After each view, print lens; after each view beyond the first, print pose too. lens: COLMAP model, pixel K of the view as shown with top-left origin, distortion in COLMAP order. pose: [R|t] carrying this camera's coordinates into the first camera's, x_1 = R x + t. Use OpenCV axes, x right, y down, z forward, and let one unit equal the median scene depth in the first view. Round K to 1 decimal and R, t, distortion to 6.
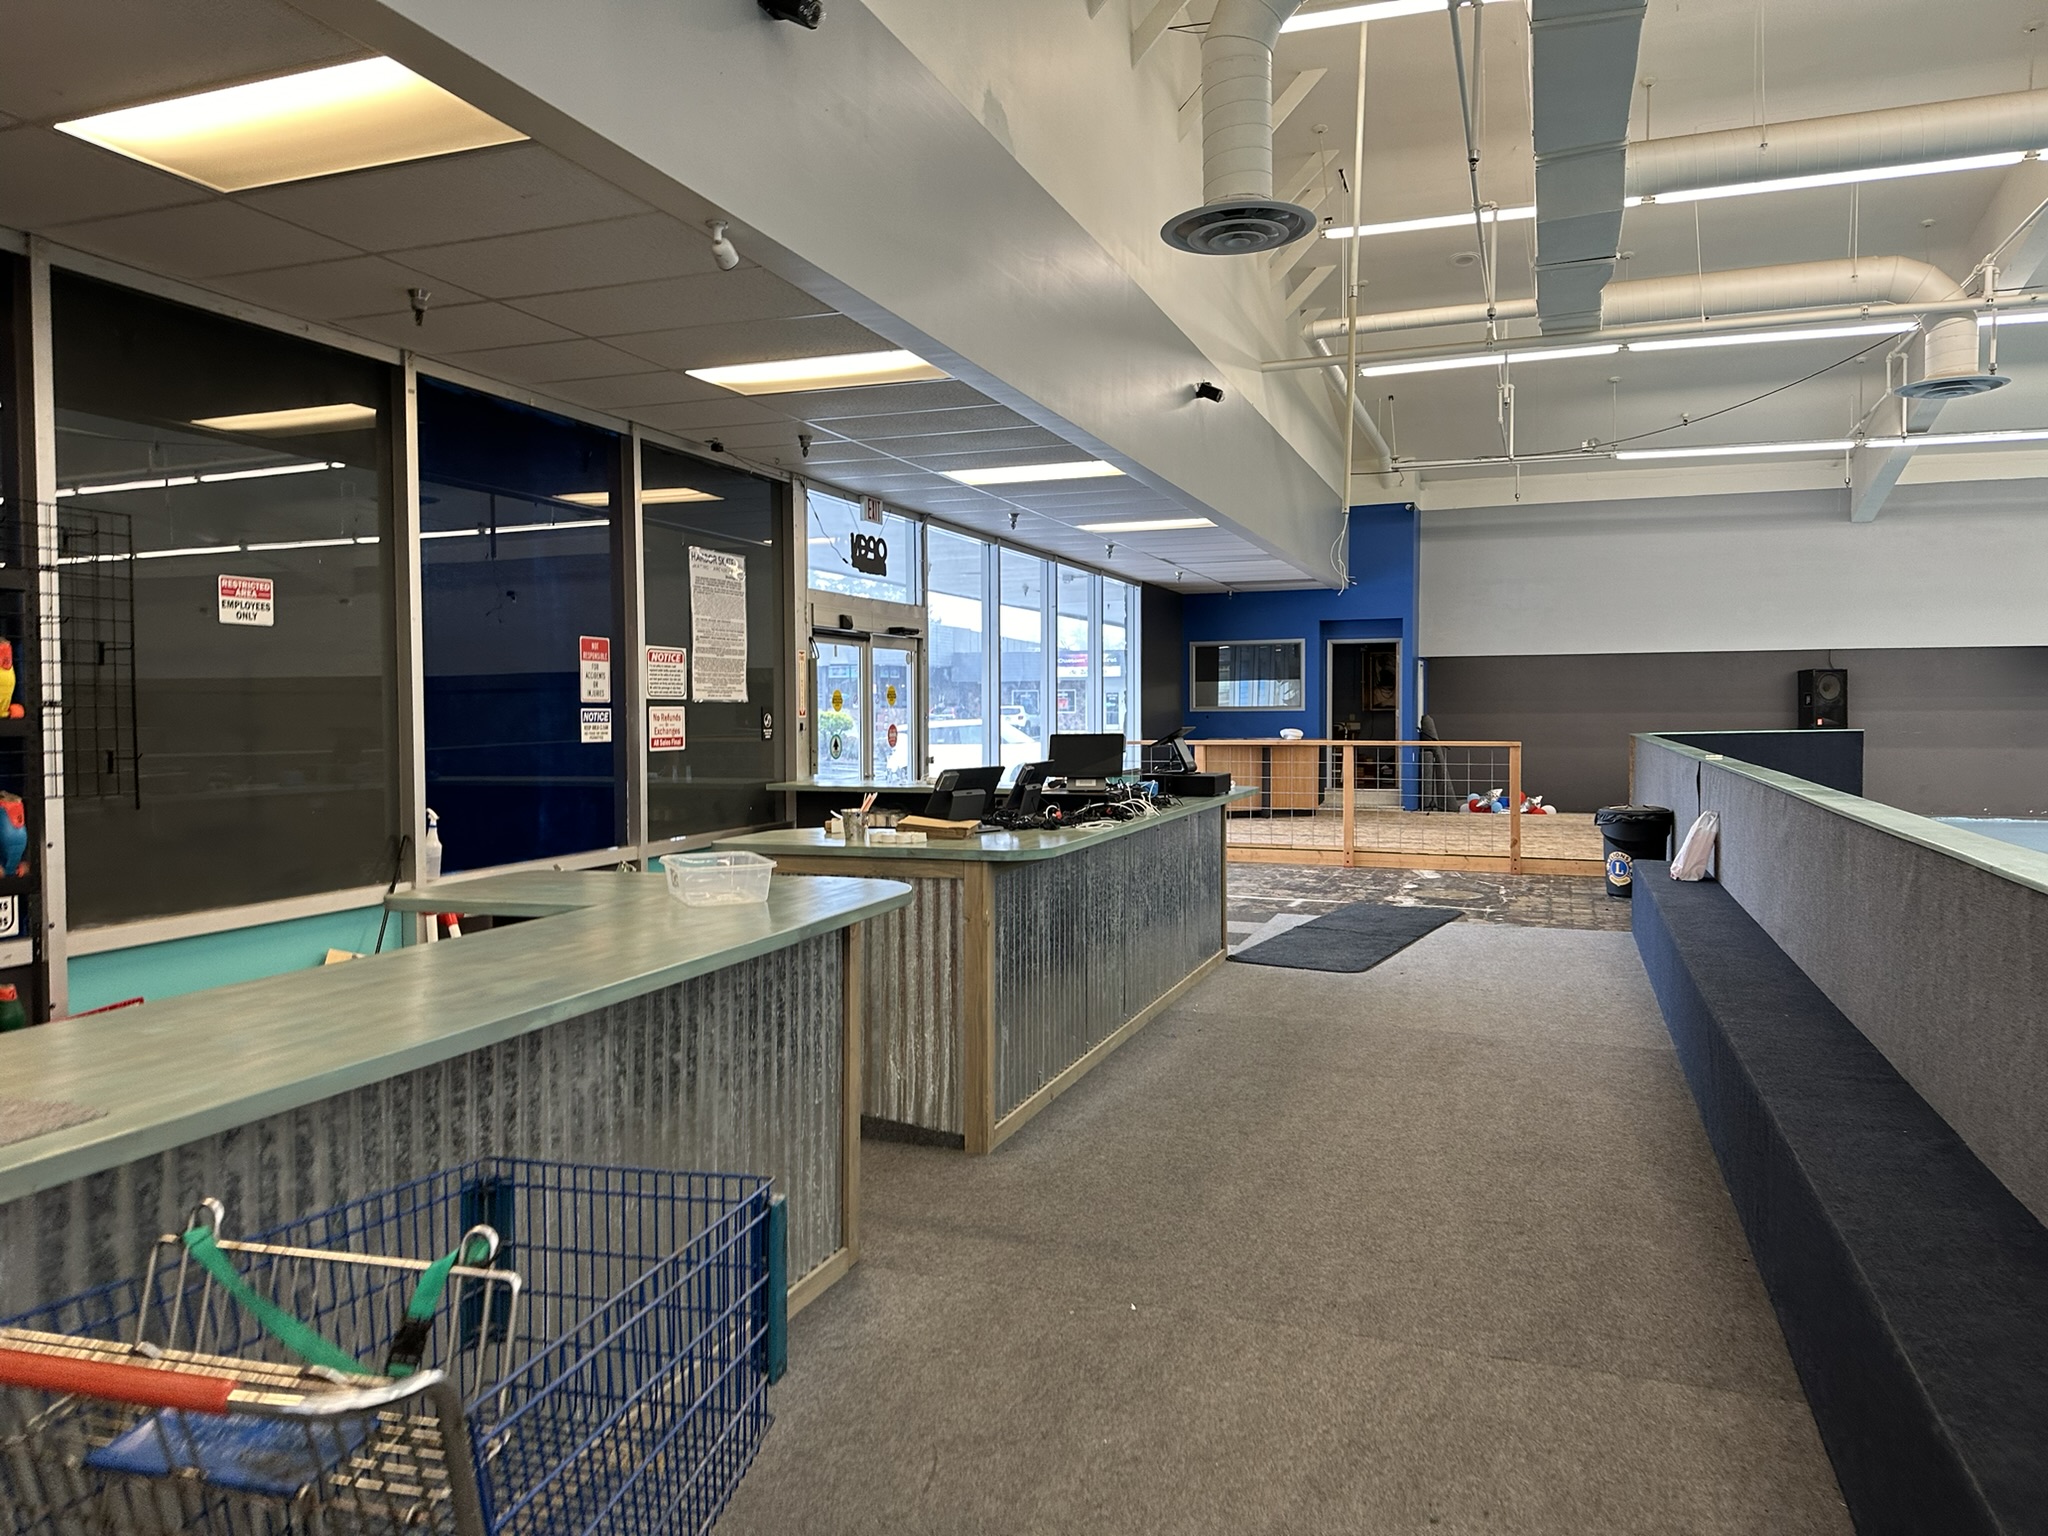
lens RADIAL K [[1447.8, 0, 1027.1], [0, 1447.8, 766.6], [0, 0, 1]] dist [0.000796, 0.000014]
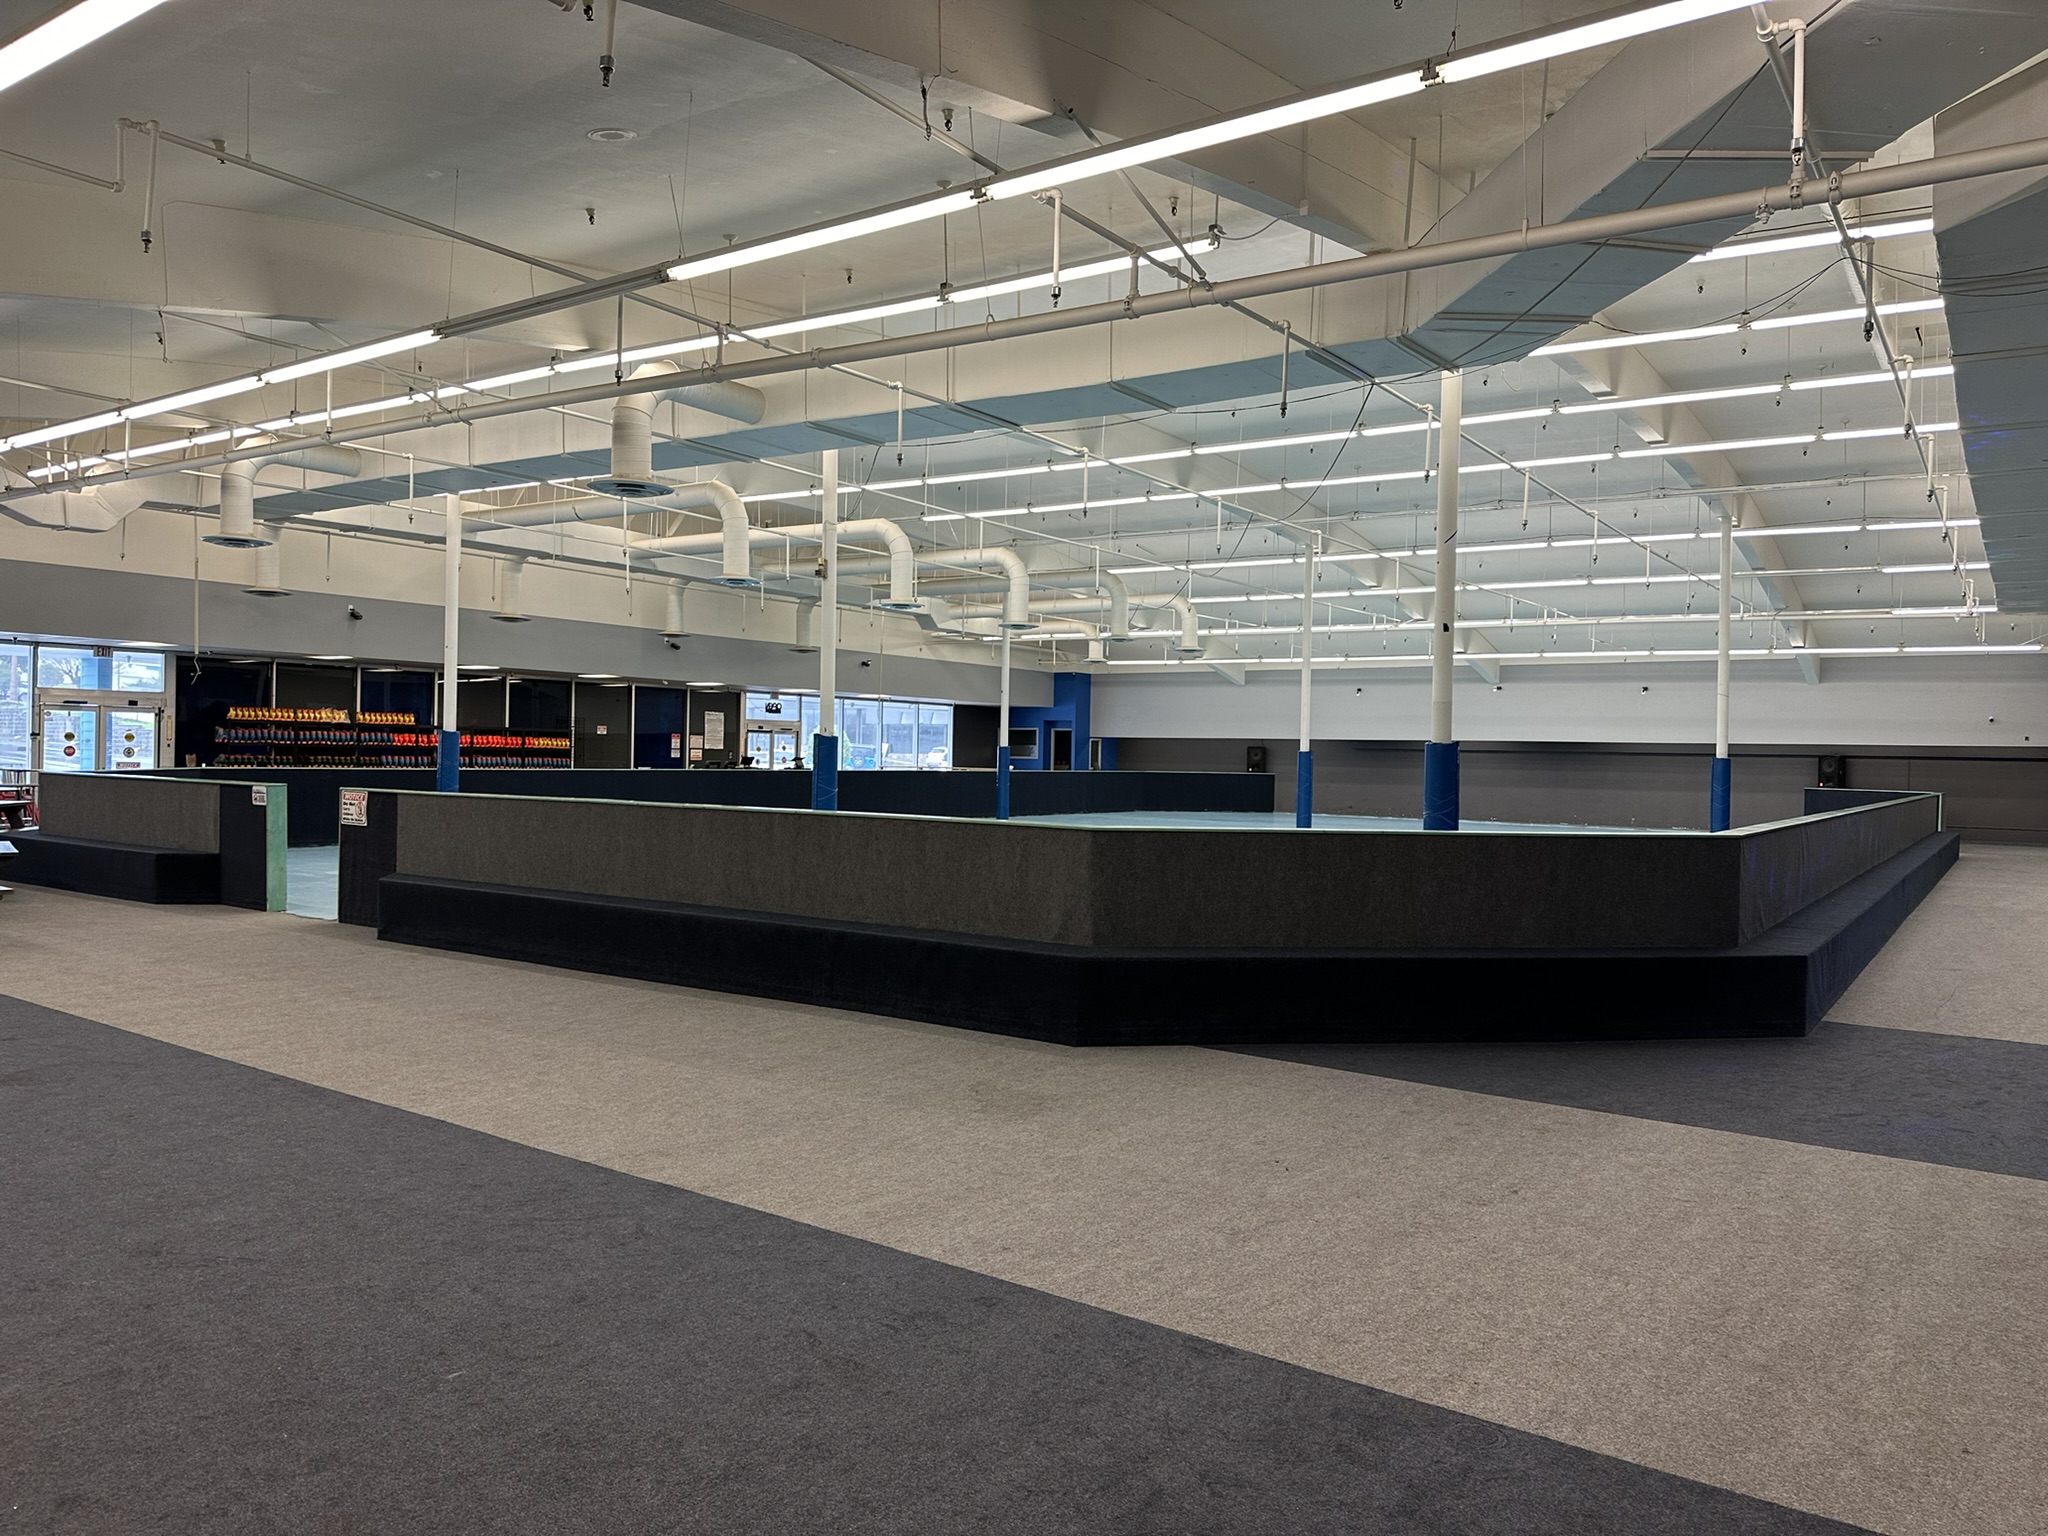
lens RADIAL K [[1447.8, 0, 1027.5], [0, 1447.8, 769.8], [0, 0, 1]] dist [0.000796, 0.000014]
pose [[0.964275, 0.032244, -0.262932, 1.701556], [-0.040399, 0.998854, -0.025668, 0.082039], [0.261803, 0.035374, 0.964473, -2.675629]]
